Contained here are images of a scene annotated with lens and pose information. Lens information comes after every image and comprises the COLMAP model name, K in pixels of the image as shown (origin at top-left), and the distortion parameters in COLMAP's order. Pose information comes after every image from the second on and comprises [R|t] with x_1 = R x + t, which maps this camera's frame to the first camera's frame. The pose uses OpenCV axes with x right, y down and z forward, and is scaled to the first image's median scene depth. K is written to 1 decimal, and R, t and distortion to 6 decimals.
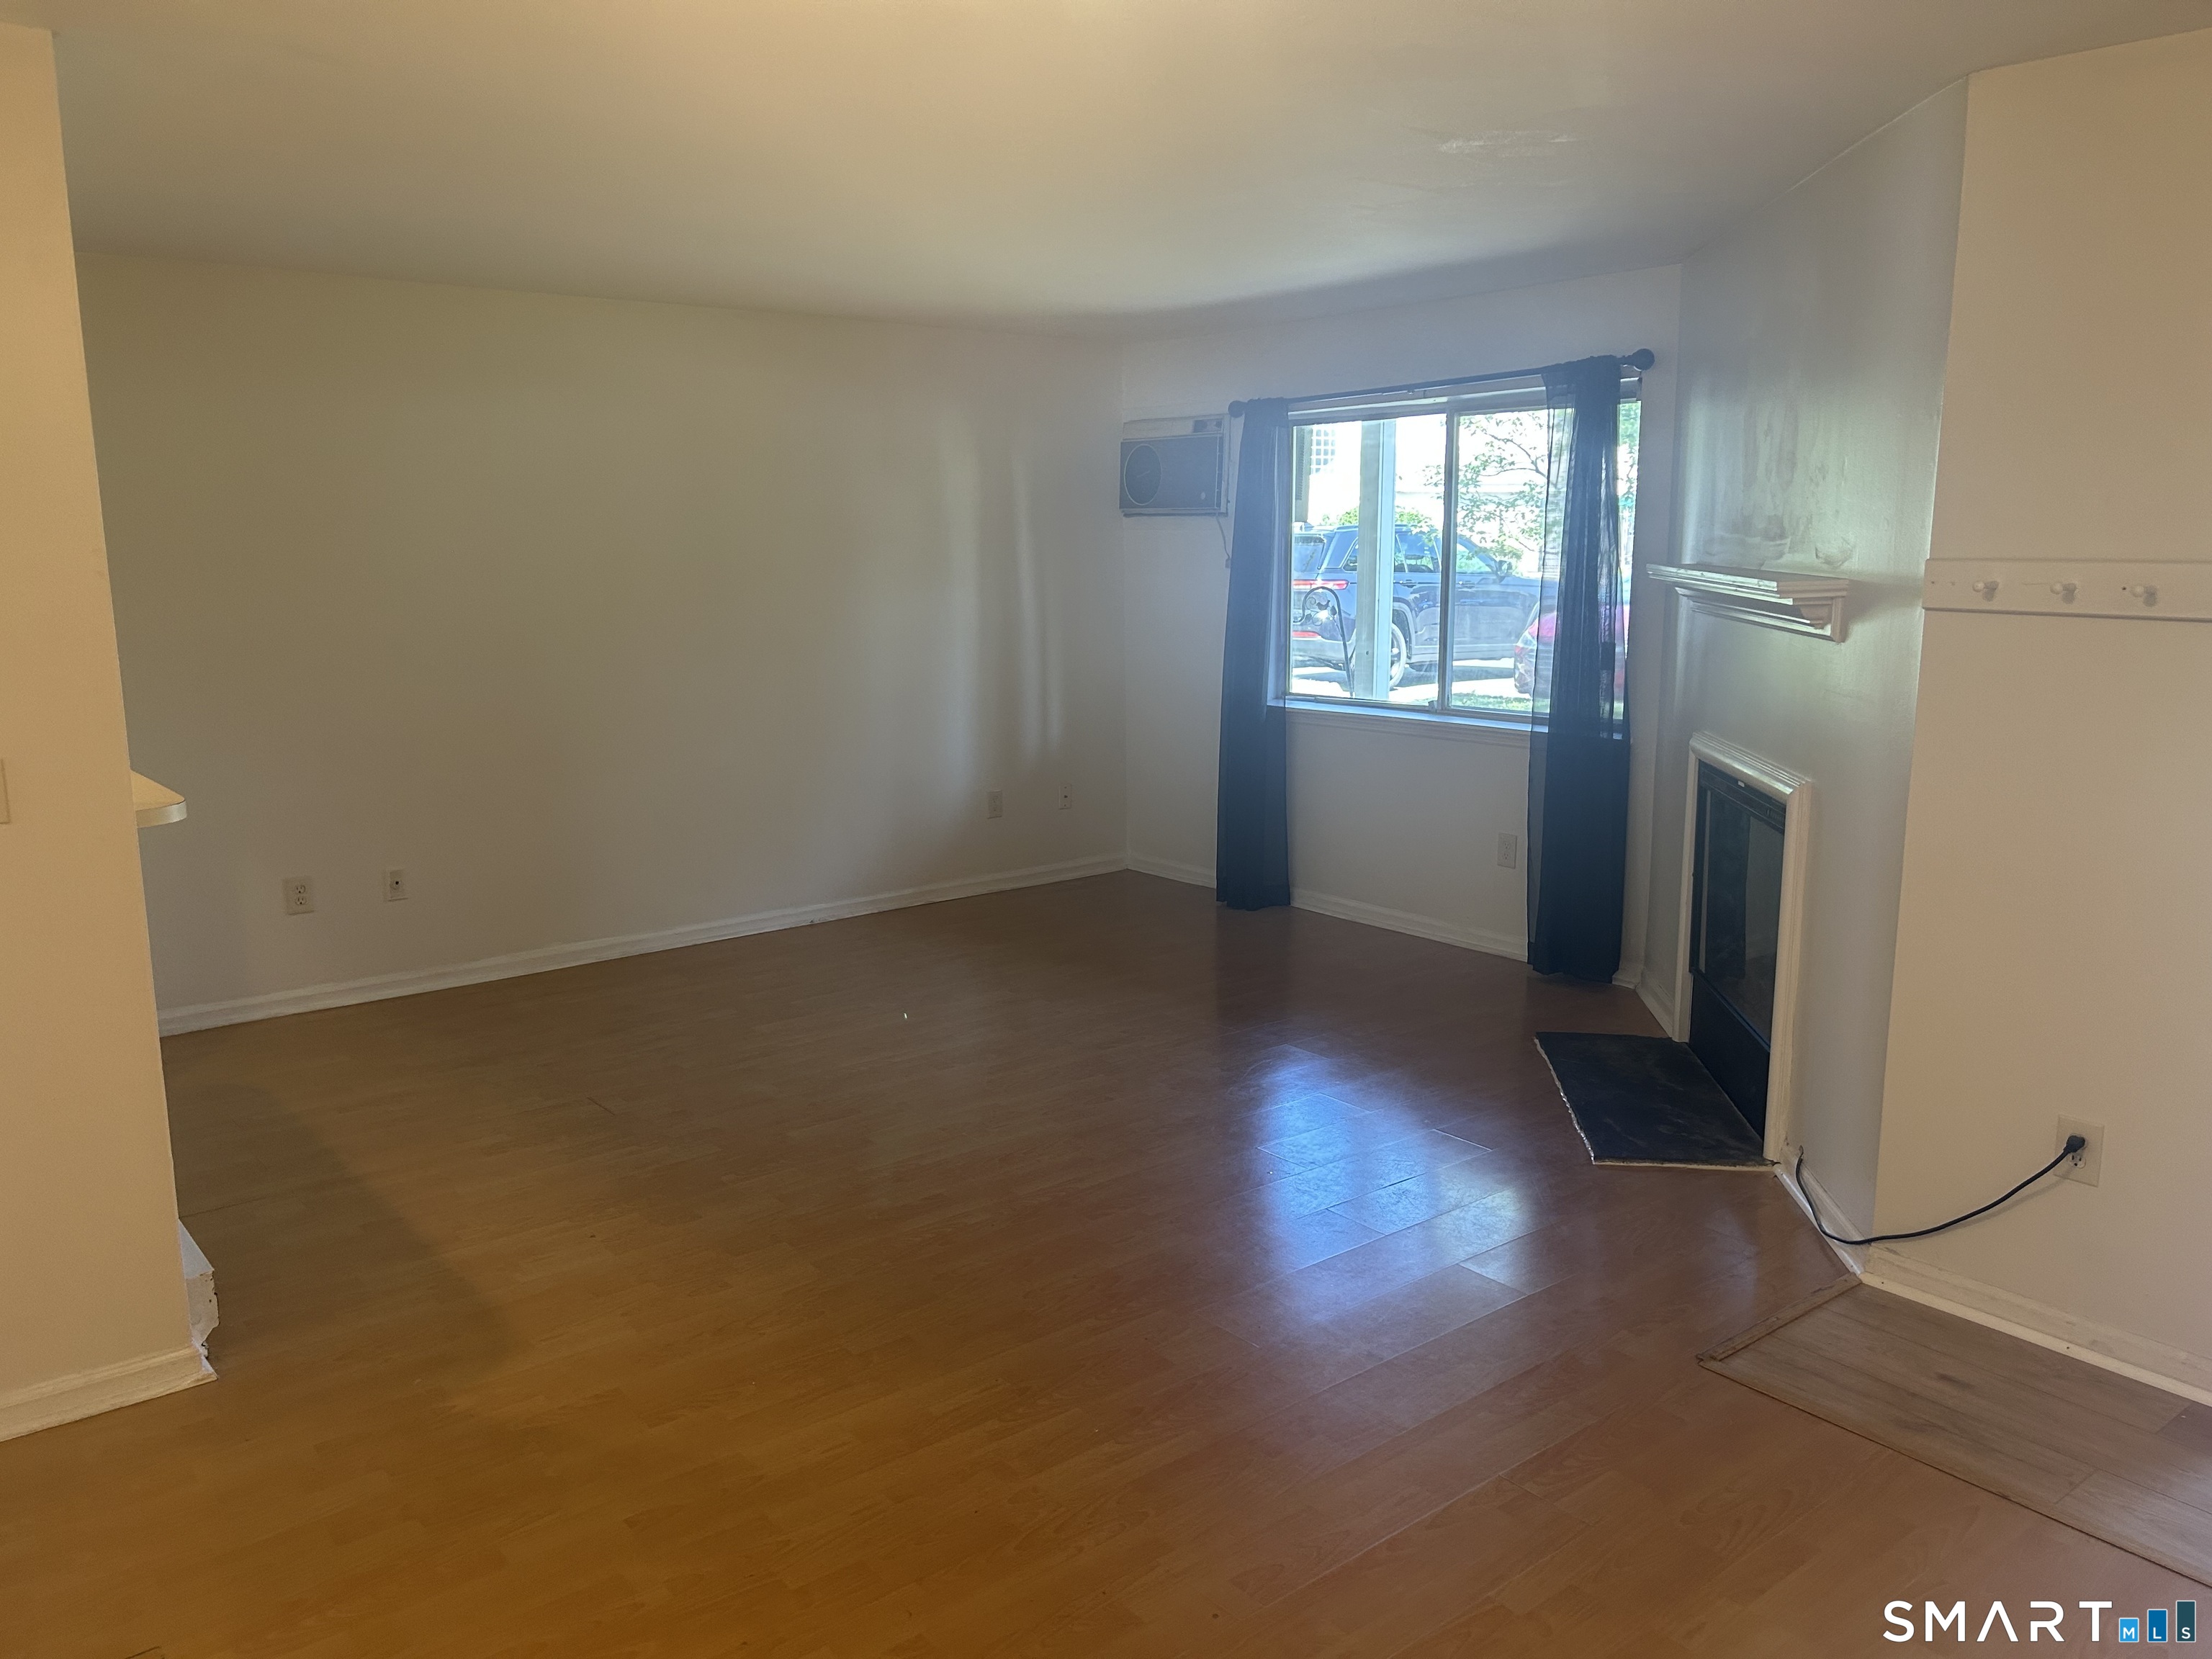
lens RADIAL K [[1646.0, 0, 1114.6], [0, 1646.0, 832.1], [0, 0, 1]] dist [0.002433, -0.009061]
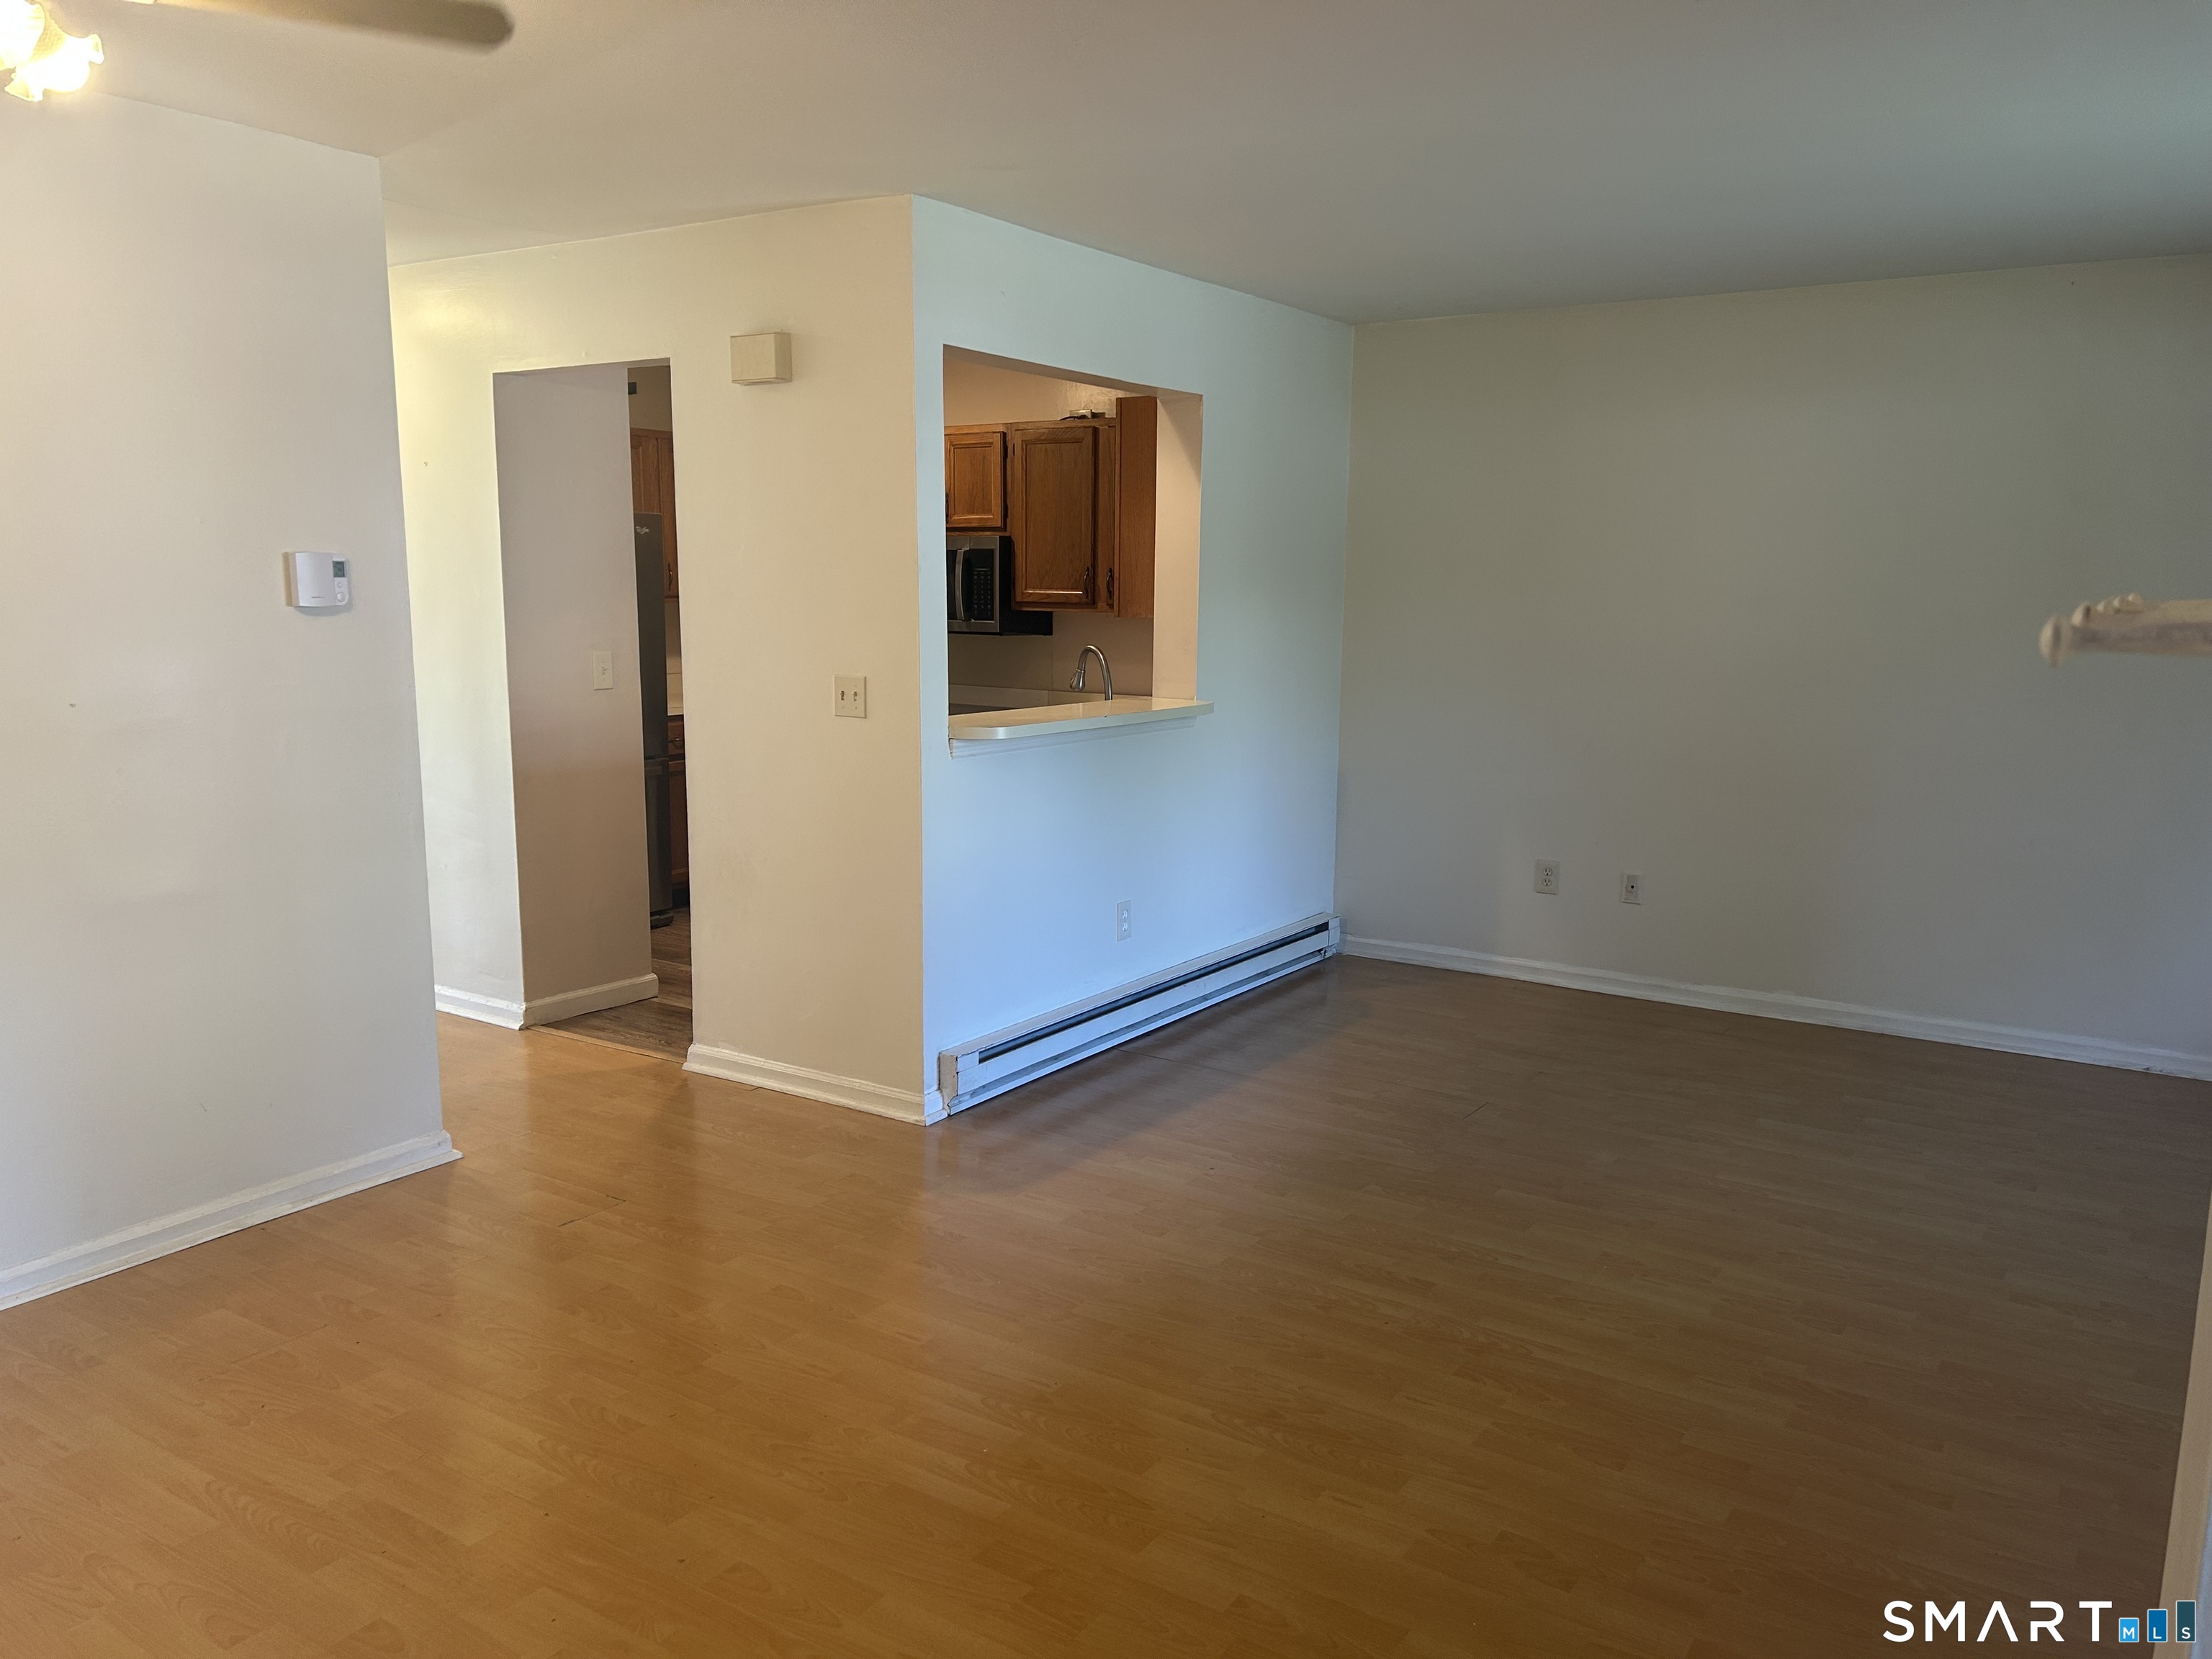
lens RADIAL K [[1646.0, 0, 1113.0], [0, 1646.0, 830.1], [0, 0, 1]] dist [0.002433, -0.009061]
pose [[0.272556, 0.153533, -0.949811, 0.454917], [-0.178563, 0.978108, 0.106866, -0.056709], [0.945425, 0.140474, 0.294004, 0.384134]]
